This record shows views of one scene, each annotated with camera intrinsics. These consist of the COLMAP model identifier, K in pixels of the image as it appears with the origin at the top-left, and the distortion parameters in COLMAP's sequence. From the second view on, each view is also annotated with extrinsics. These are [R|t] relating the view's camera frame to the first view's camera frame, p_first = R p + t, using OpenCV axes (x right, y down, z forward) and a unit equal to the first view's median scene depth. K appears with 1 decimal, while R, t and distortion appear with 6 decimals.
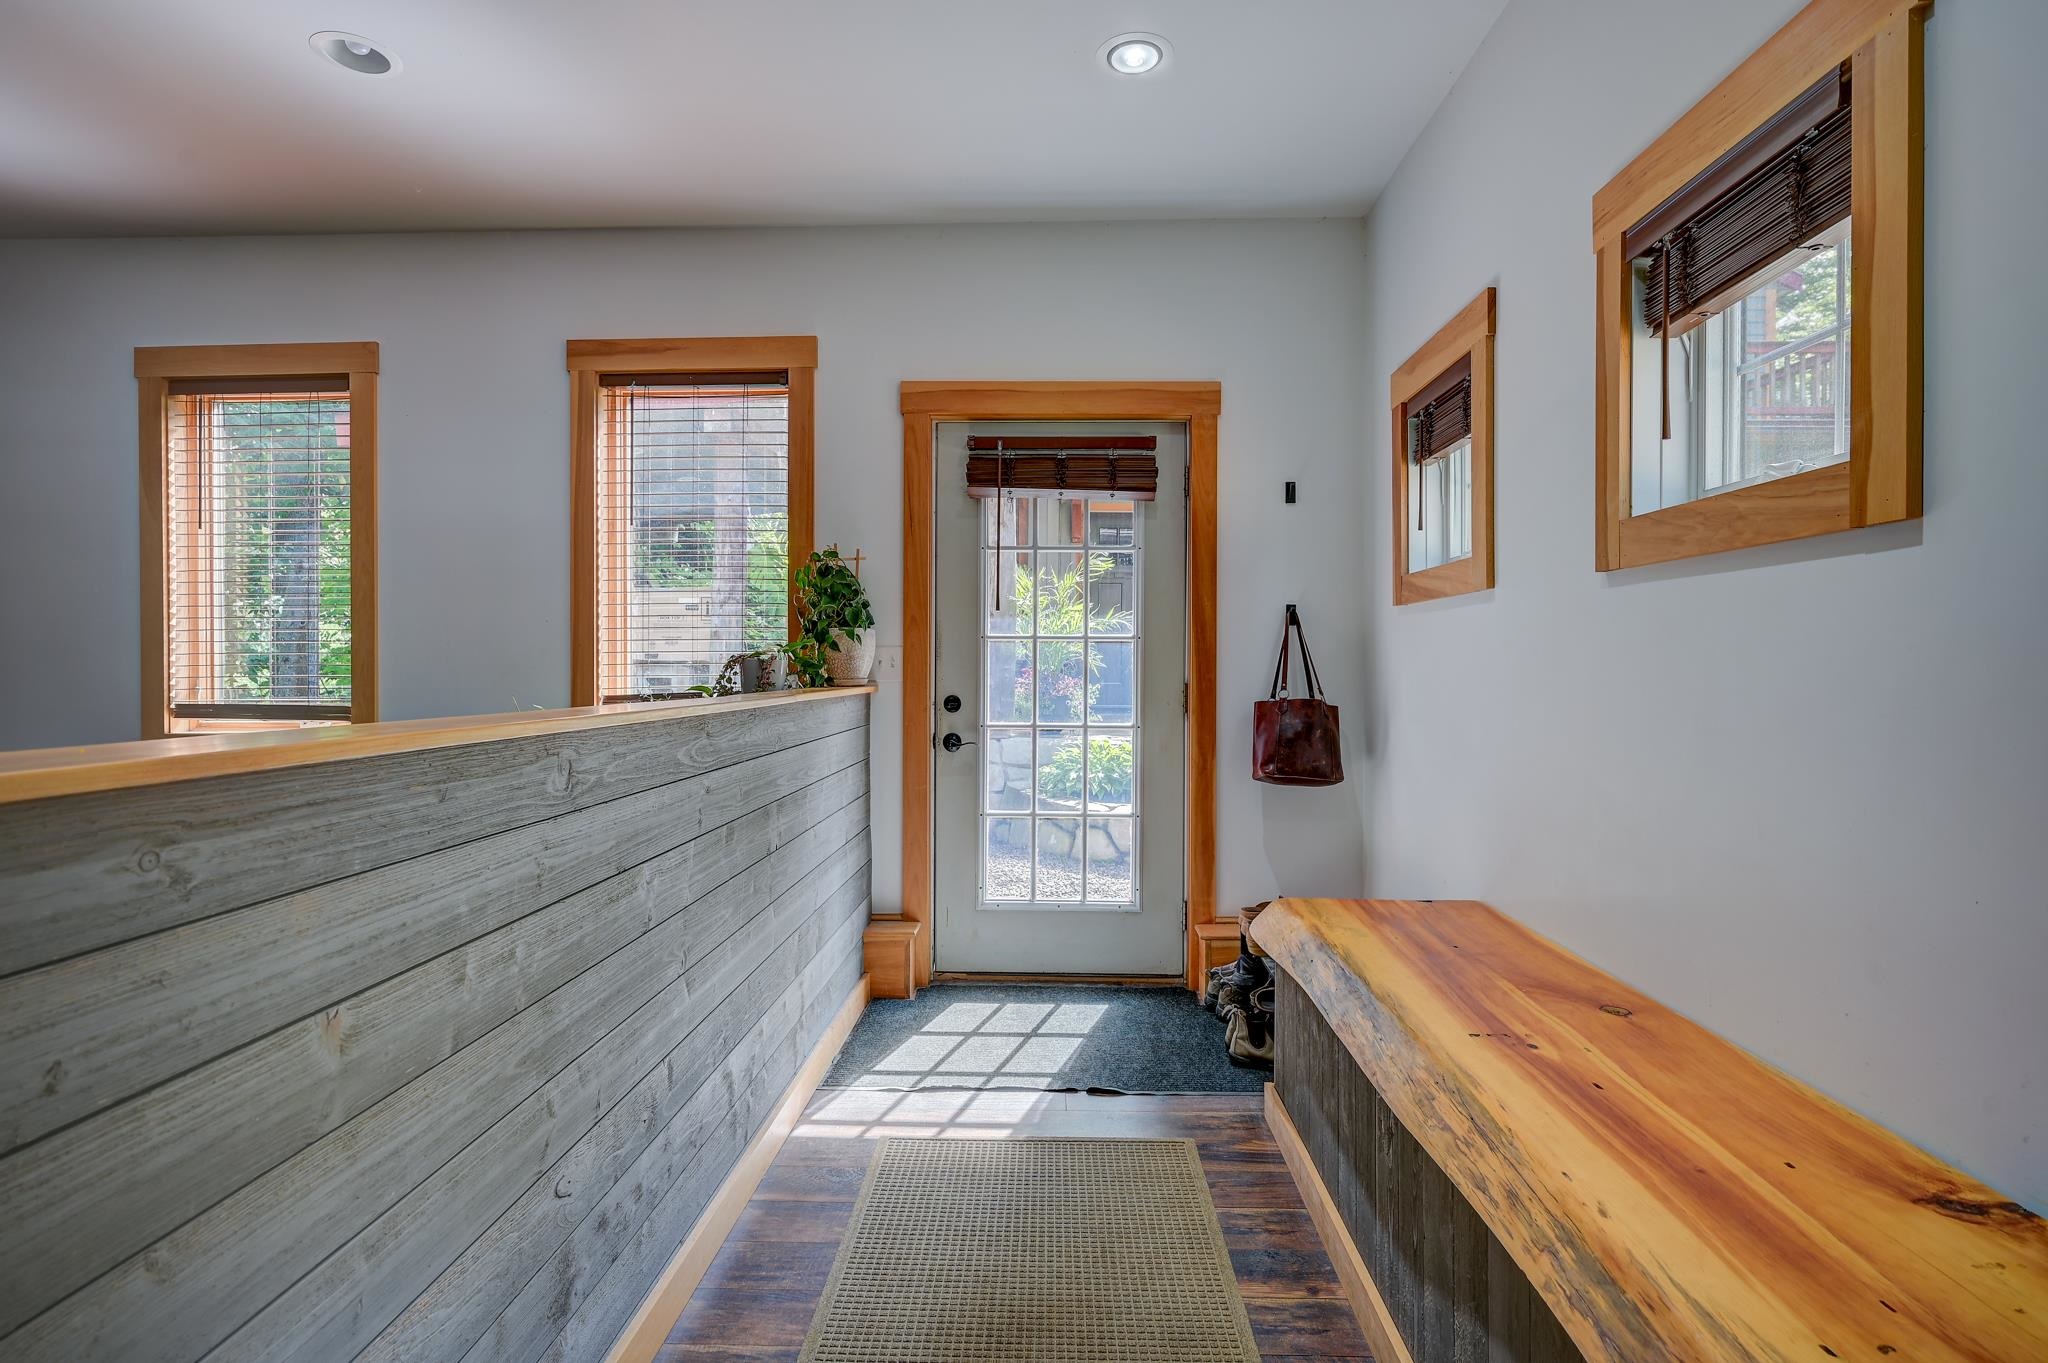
lens RADIAL K [[1046.3, 0, 1021.3], [0, 1046.3, 669.6], [0, 0, 1]] dist [0.002612, -0.000008]
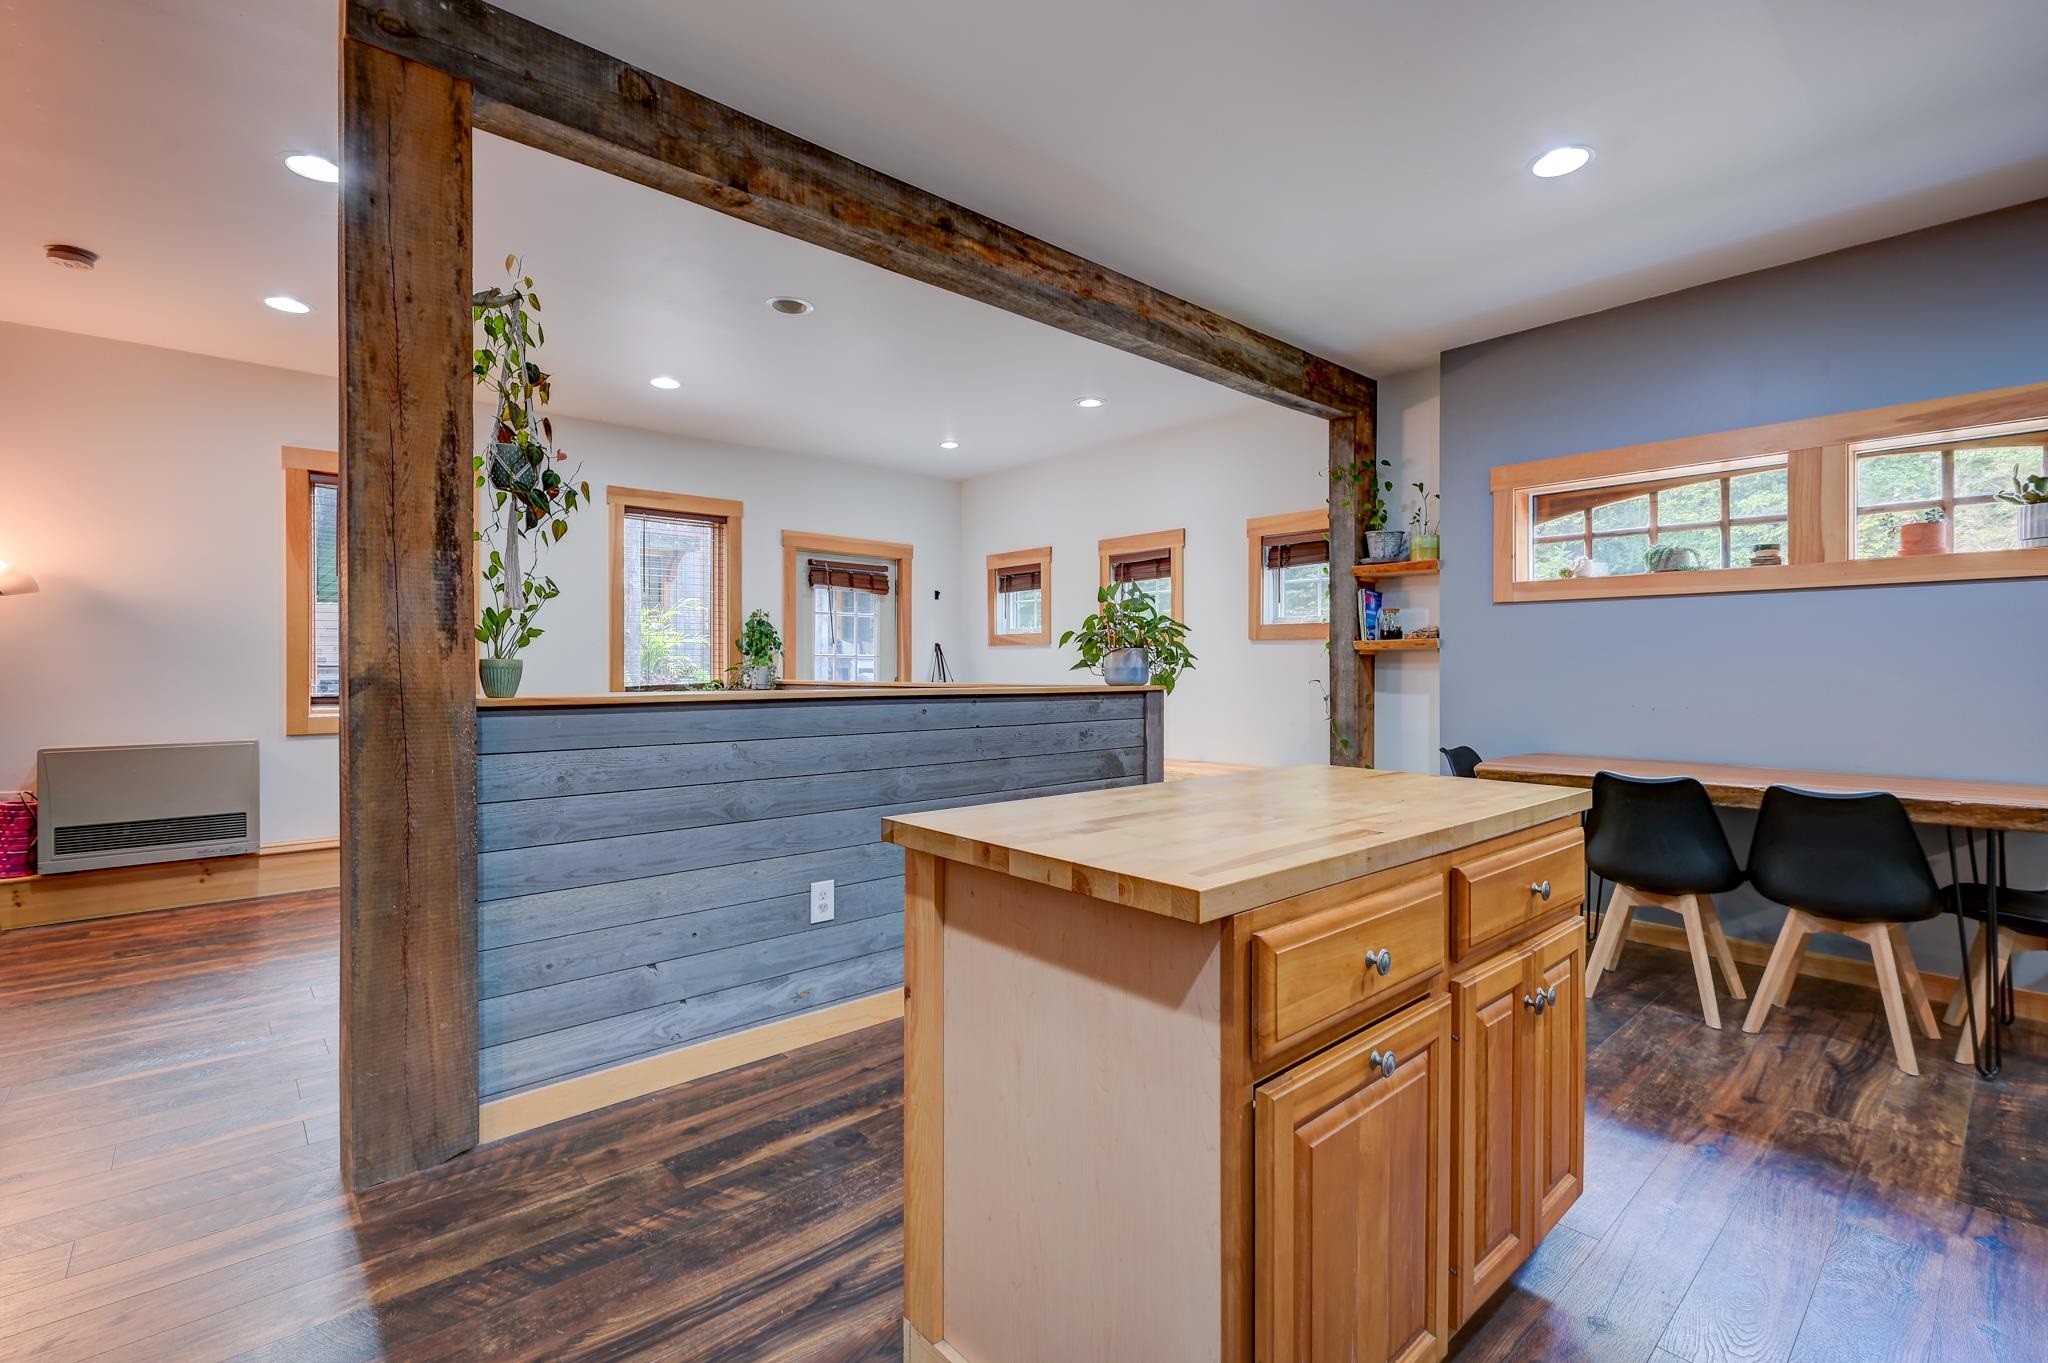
lens RADIAL K [[916.0, 0, 1035.2], [0, 916.0, 678.4], [0, 0, 1]] dist [-0.003801, -0.000072]
pose [[0.710364, -0.010895, 0.703750, -1.022964], [0.004748, 0.999932, 0.010688, -0.004208], [-0.703818, -0.004251, 0.710368, -0.608763]]
